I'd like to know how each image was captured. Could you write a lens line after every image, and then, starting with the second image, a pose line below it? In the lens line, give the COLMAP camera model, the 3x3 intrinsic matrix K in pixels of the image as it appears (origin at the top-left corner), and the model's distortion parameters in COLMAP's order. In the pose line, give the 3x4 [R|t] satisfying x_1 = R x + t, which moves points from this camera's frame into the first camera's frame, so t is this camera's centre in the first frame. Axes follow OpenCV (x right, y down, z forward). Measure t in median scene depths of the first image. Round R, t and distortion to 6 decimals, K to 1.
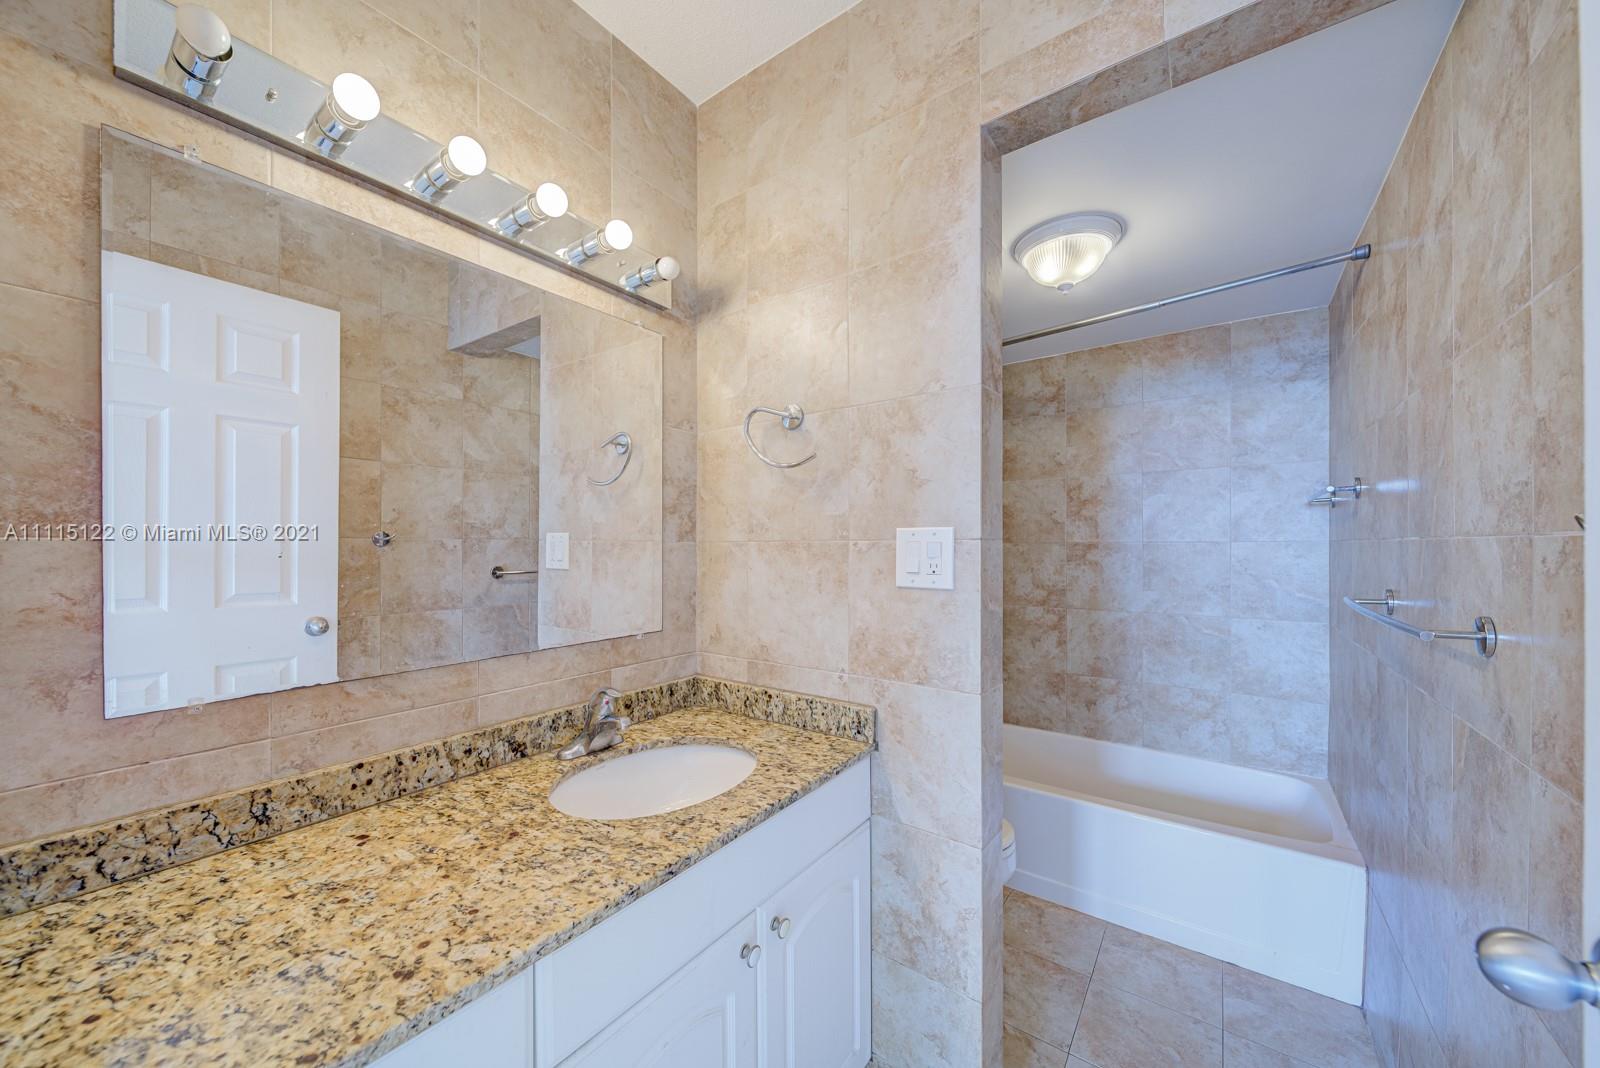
lens RADIAL K [[564.1, 0, 795.3], [0, 564.1, 531.5], [0, 0, 1]] dist [-0.001027, -0.000889]
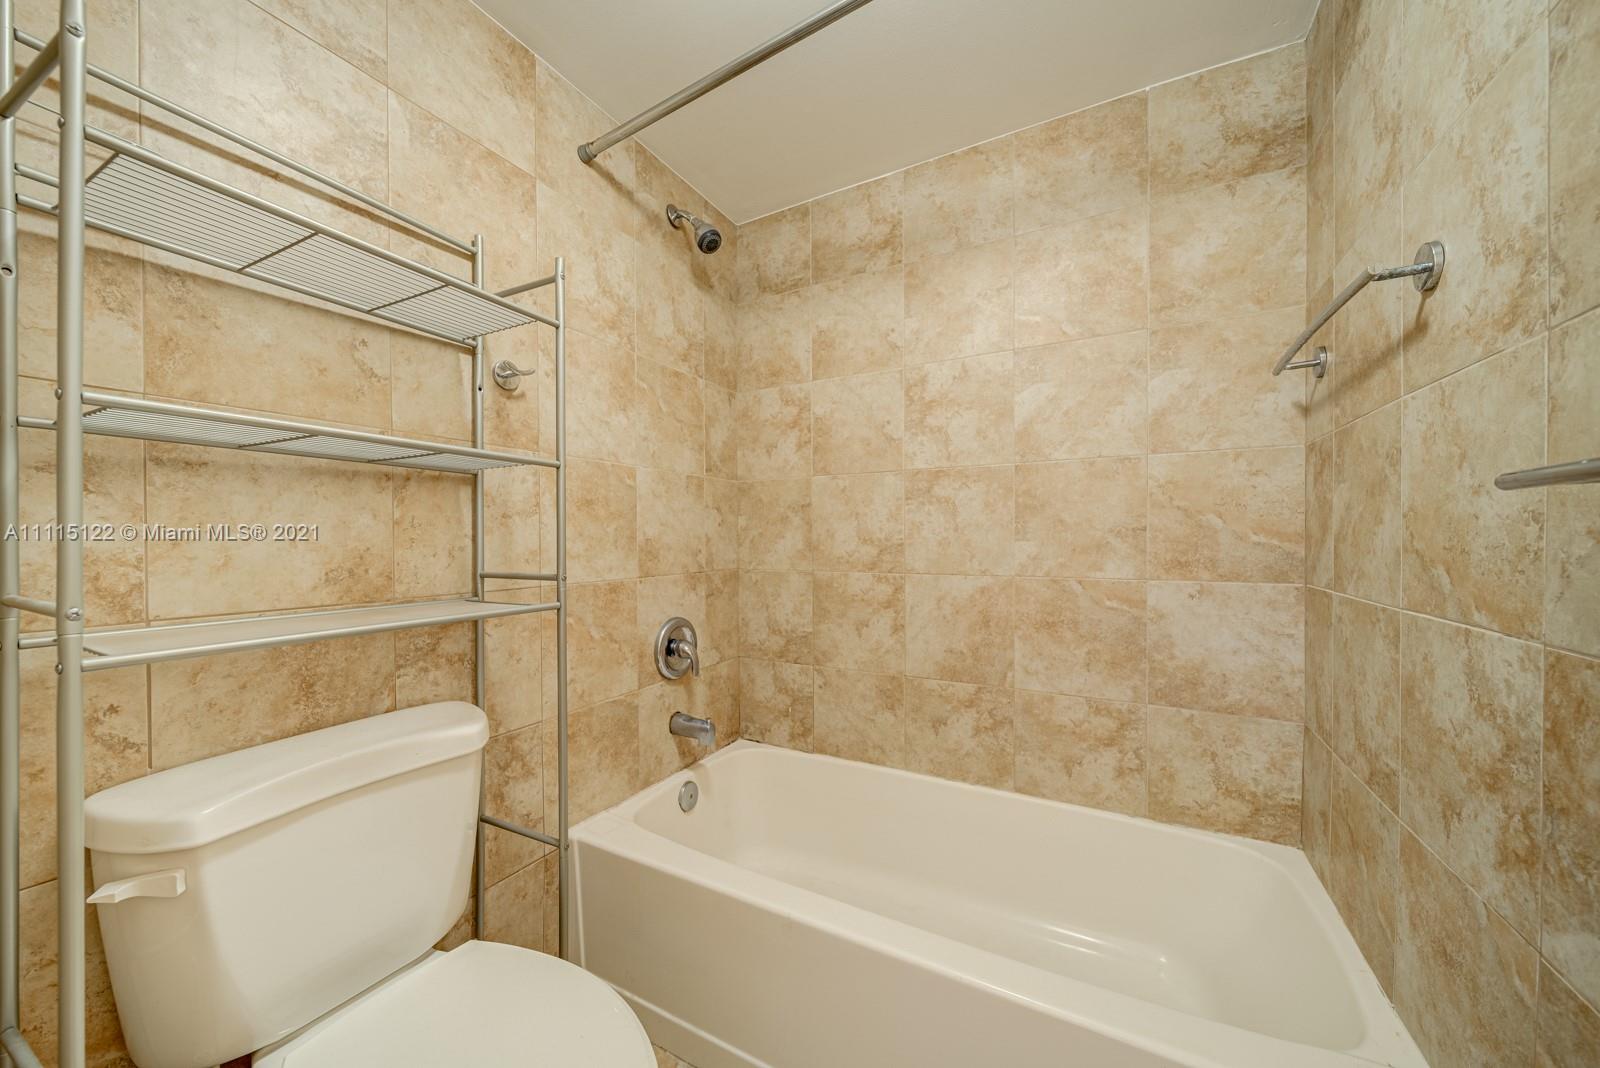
lens RADIAL K [[564.1, 0, 799.8], [0, 564.1, 537.8], [0, 0, 1]] dist [-0.001027, -0.000889]
pose [[0.998137, -0.005763, 0.060748, 0.344341], [0.005052, 0.999917, 0.011860, 0.093000], [-0.060811, -0.011532, 0.998083, 0.396698]]
